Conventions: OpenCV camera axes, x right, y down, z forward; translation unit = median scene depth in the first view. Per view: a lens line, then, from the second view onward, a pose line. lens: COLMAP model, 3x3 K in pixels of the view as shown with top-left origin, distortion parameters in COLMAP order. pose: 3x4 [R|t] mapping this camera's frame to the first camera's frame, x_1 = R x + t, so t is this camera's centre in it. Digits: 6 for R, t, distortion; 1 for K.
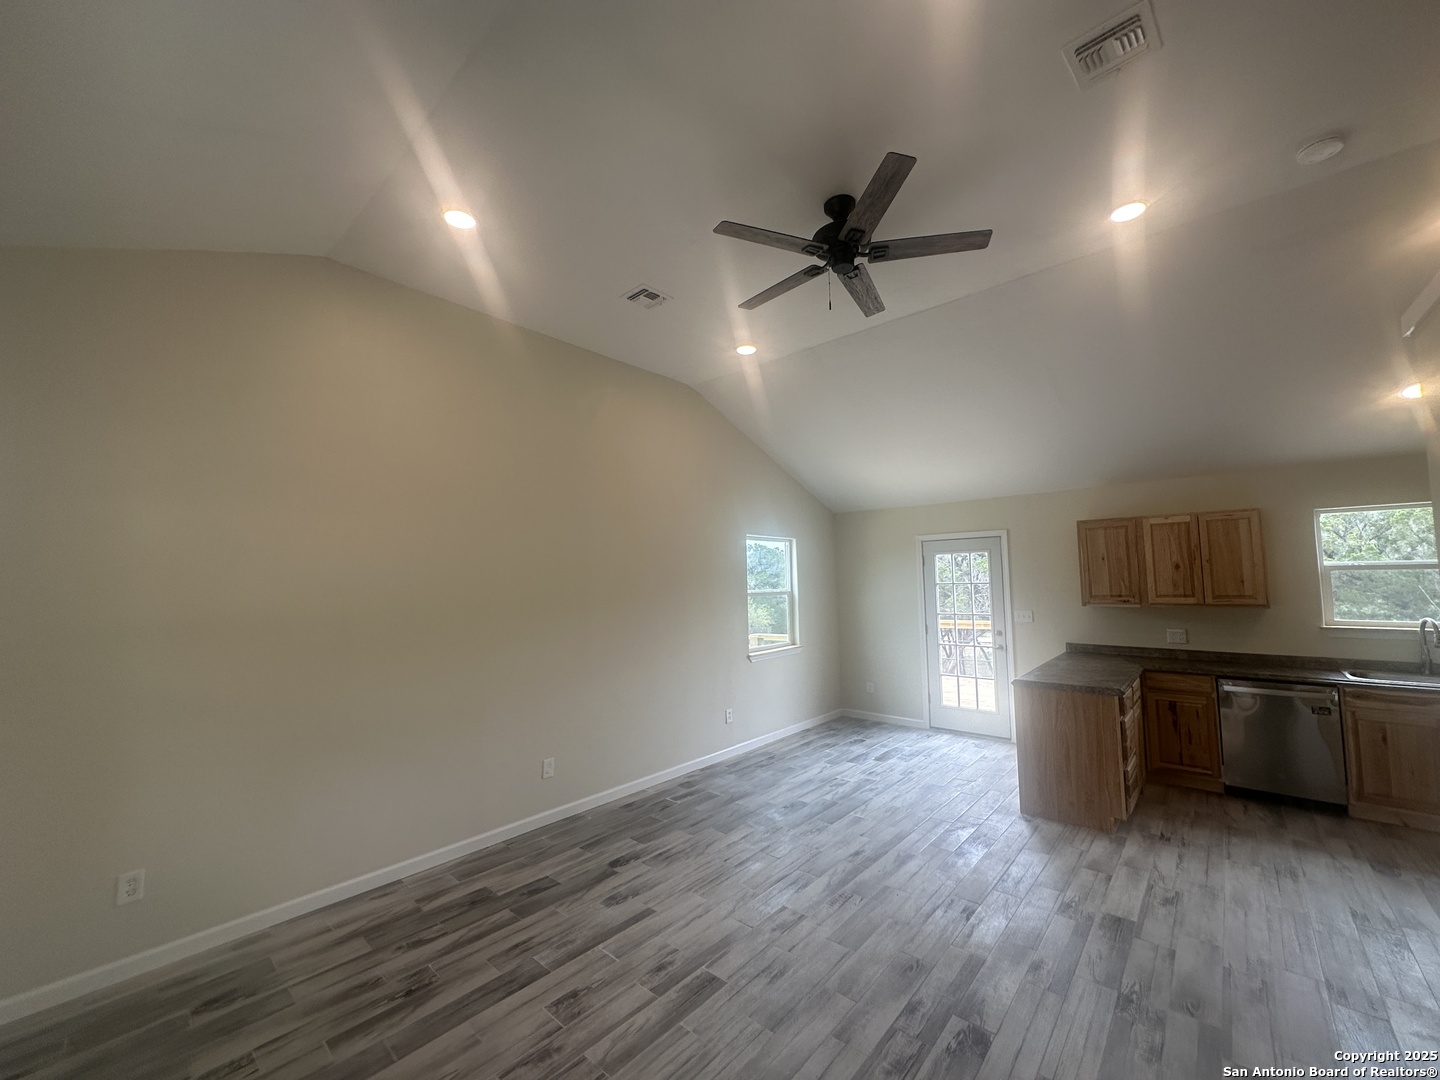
lens RADIAL K [[574.2, 0, 718.9], [0, 574.2, 536.9], [0, 0, 1]] dist [-0.004143, 0.001060]
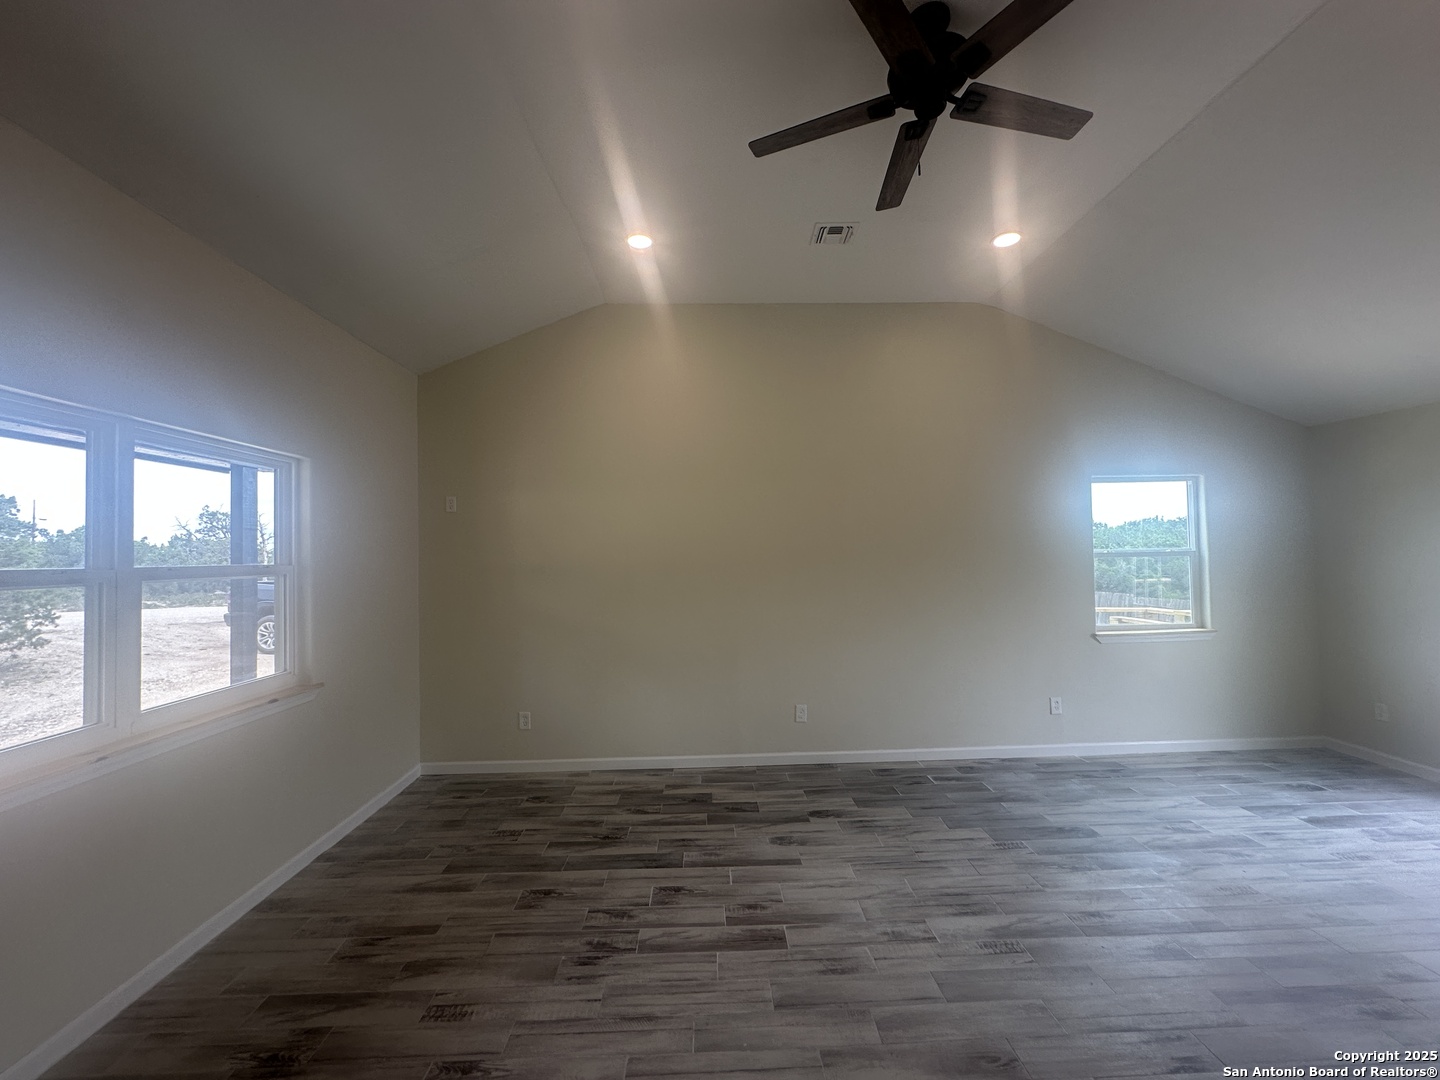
lens RADIAL K [[574.2, 0, 718.9], [0, 574.2, 536.9], [0, 0, 1]] dist [-0.004143, 0.001060]
pose [[0.684604, -0.015748, -0.728745, 0.428828], [0.064746, 0.997129, 0.039277, 0.024471], [0.726034, -0.074073, 0.683658, 0.199458]]
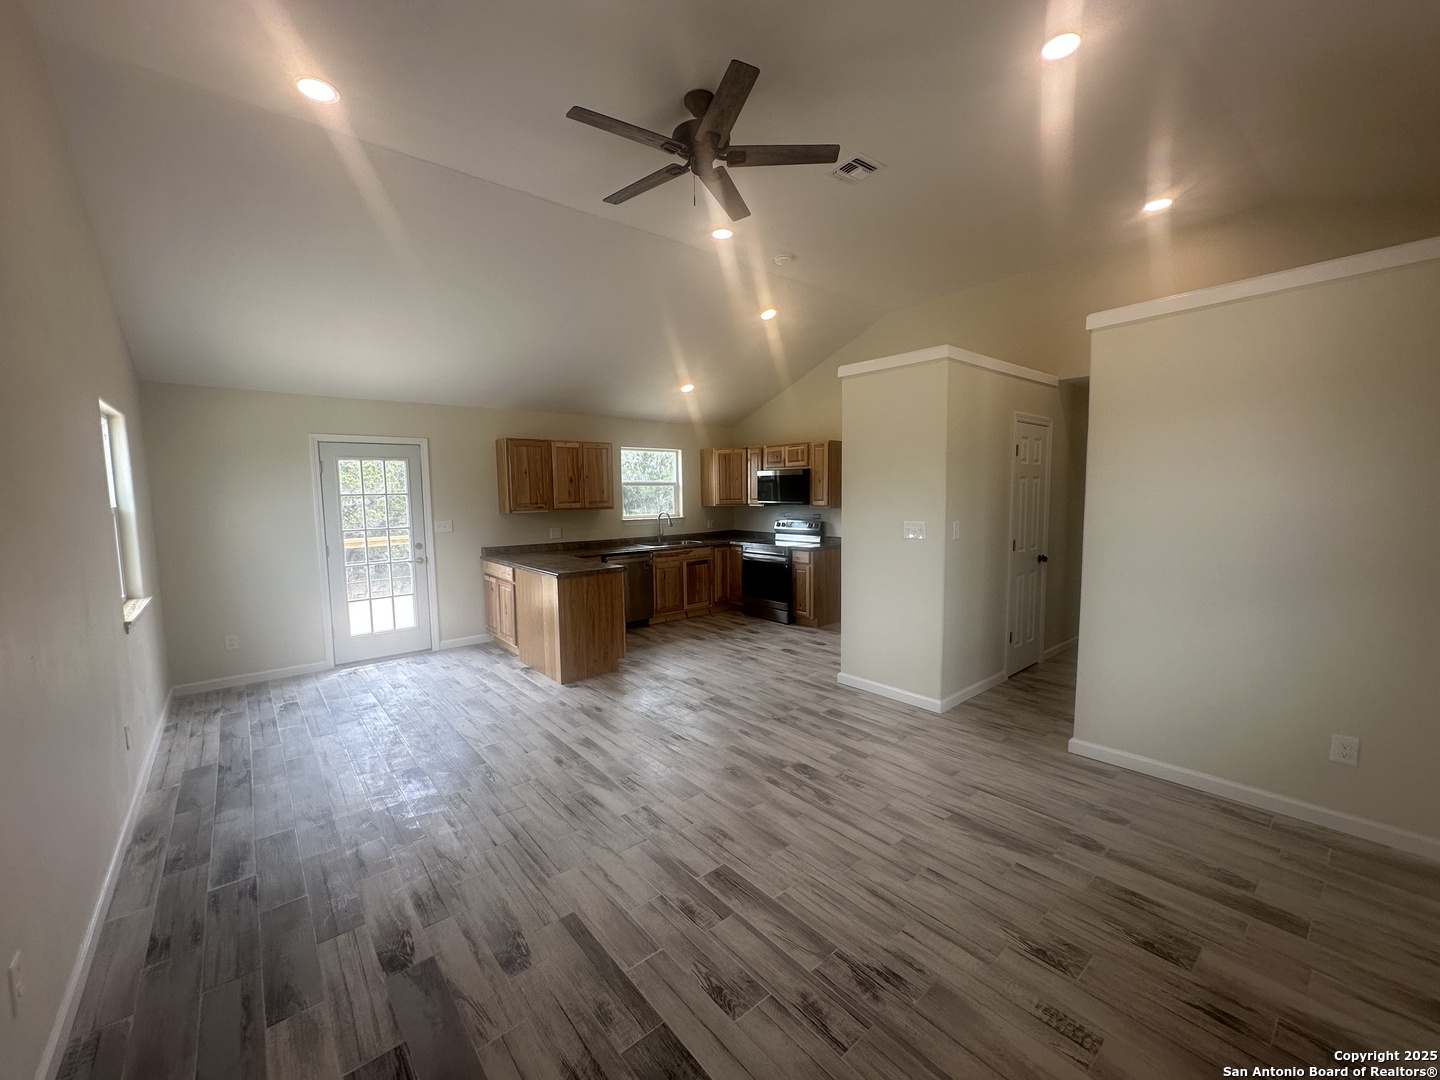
lens RADIAL K [[574.2, 0, 718.9], [0, 574.2, 536.9], [0, 0, 1]] dist [-0.004143, 0.001060]
pose [[0.148291, -0.066198, 0.986726, -0.631937], [-0.064990, 0.994948, 0.076517, 0.075529], [-0.986806, -0.075474, 0.143240, 0.594758]]
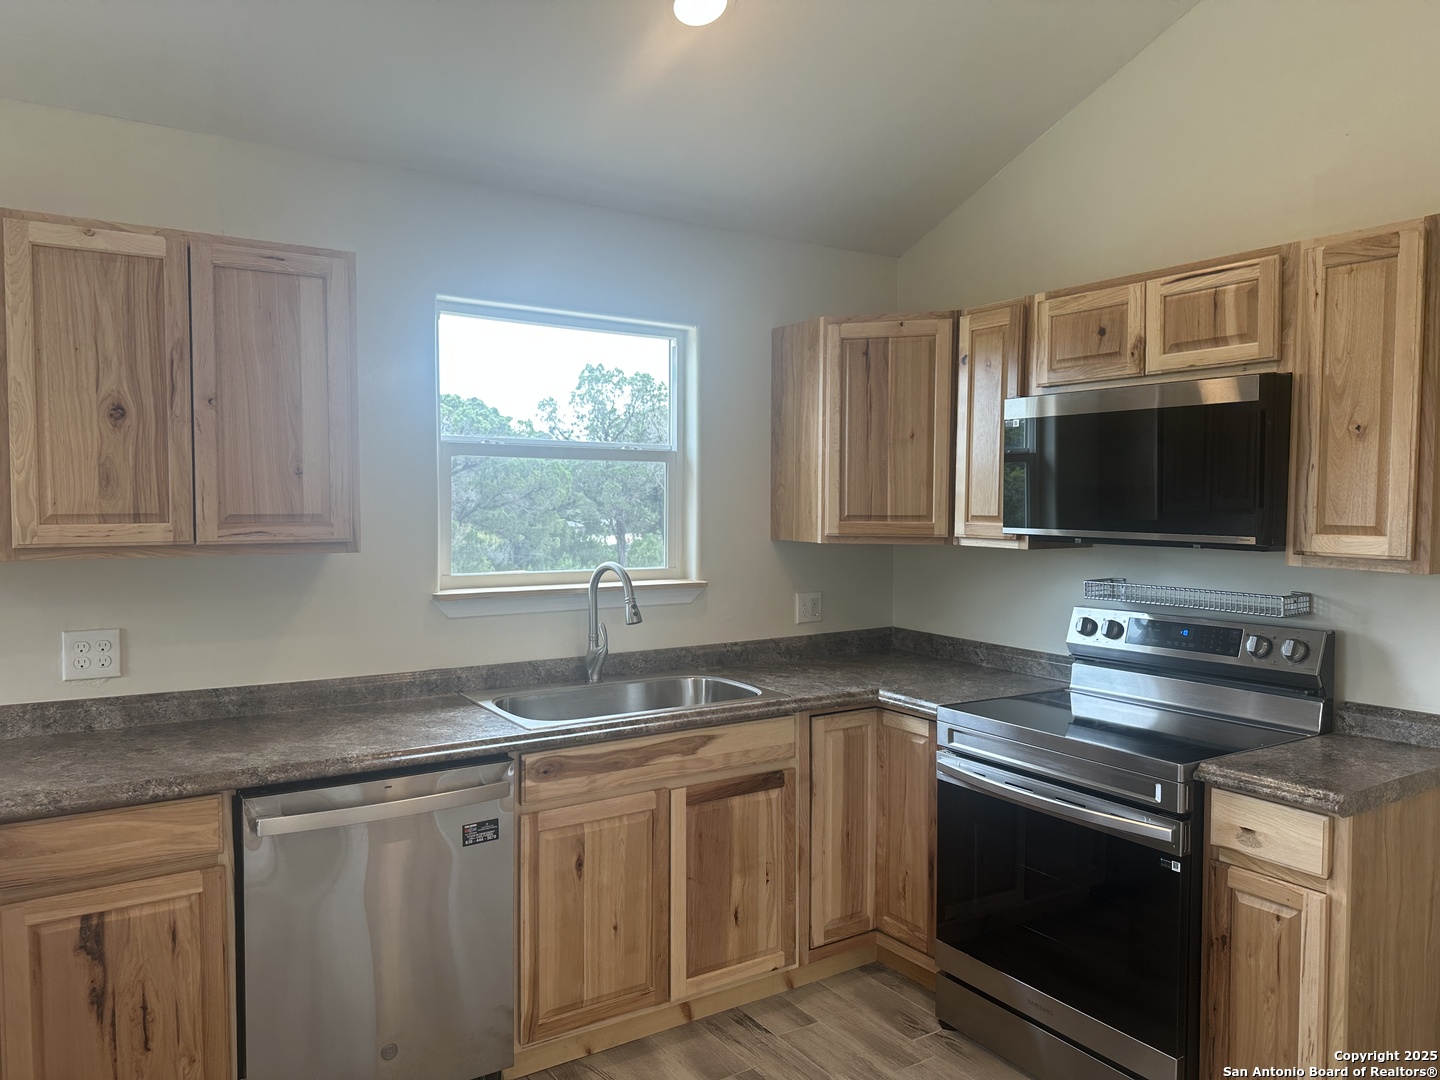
lens RADIAL K [[1005.9, 0, 720.0], [0, 1005.9, 540.0], [0, 0, 1]] dist [0.093115, -0.130263]
pose [[0.270047, -0.021174, 0.962614, 0.522744], [-0.081802, 0.995639, 0.044849, 0.087645], [-0.959366, -0.090855, 0.267137, 0.759281]]
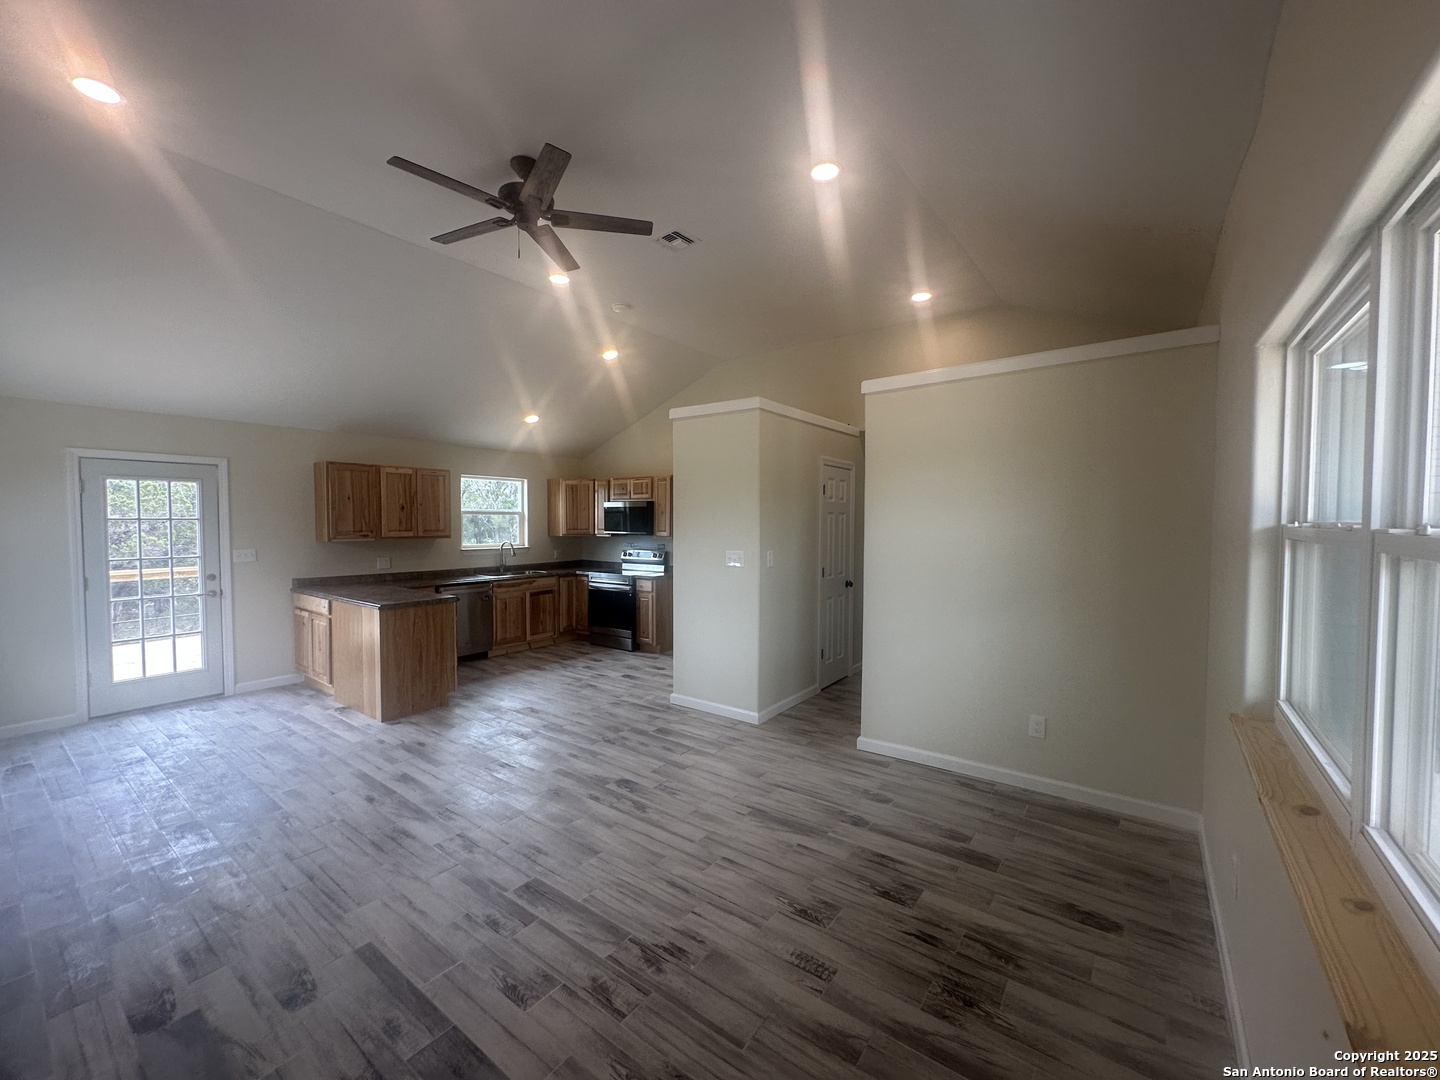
lens RADIAL K [[574.2, 0, 718.9], [0, 574.2, 536.9], [0, 0, 1]] dist [-0.004143, 0.001060]
pose [[-0.085665, -0.012321, 0.996248, -0.706496], [-0.077228, 0.996997, 0.005690, 0.071525], [-0.993326, -0.076451, -0.086359, 0.524928]]
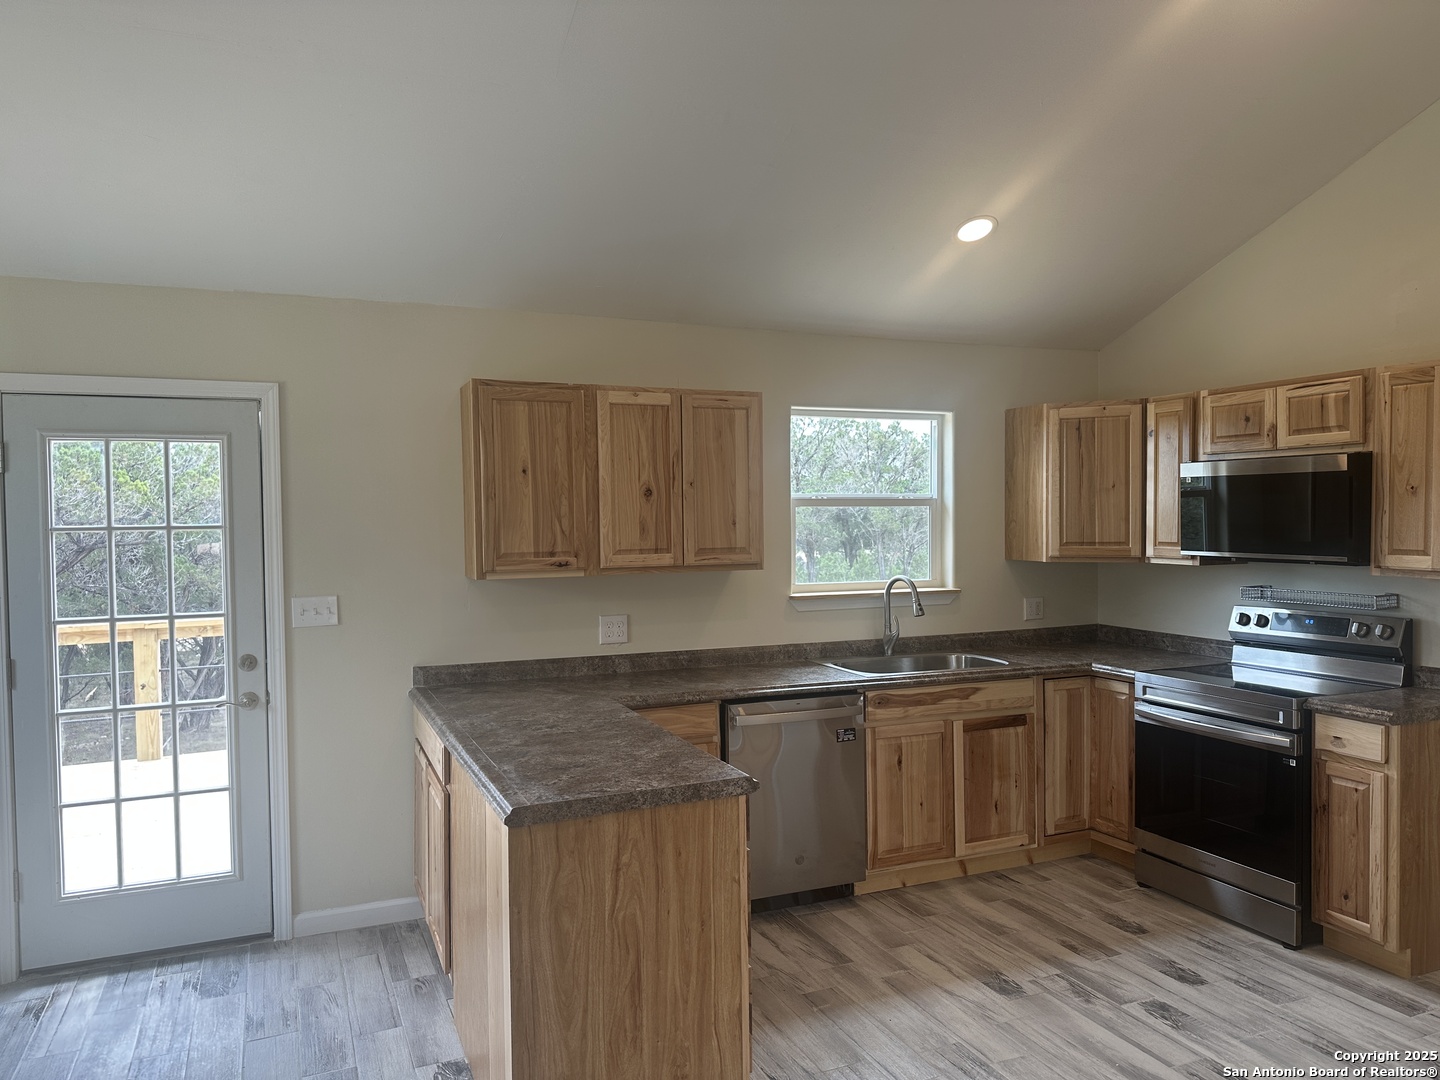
lens RADIAL K [[1005.9, 0, 720.0], [0, 1005.9, 540.0], [0, 0, 1]] dist [0.093115, -0.130263]
pose [[0.426794, -0.008255, 0.904311, 0.038726], [-0.066127, 0.996997, 0.040310, 0.069817], [-0.901928, -0.077004, 0.424966, 0.737987]]
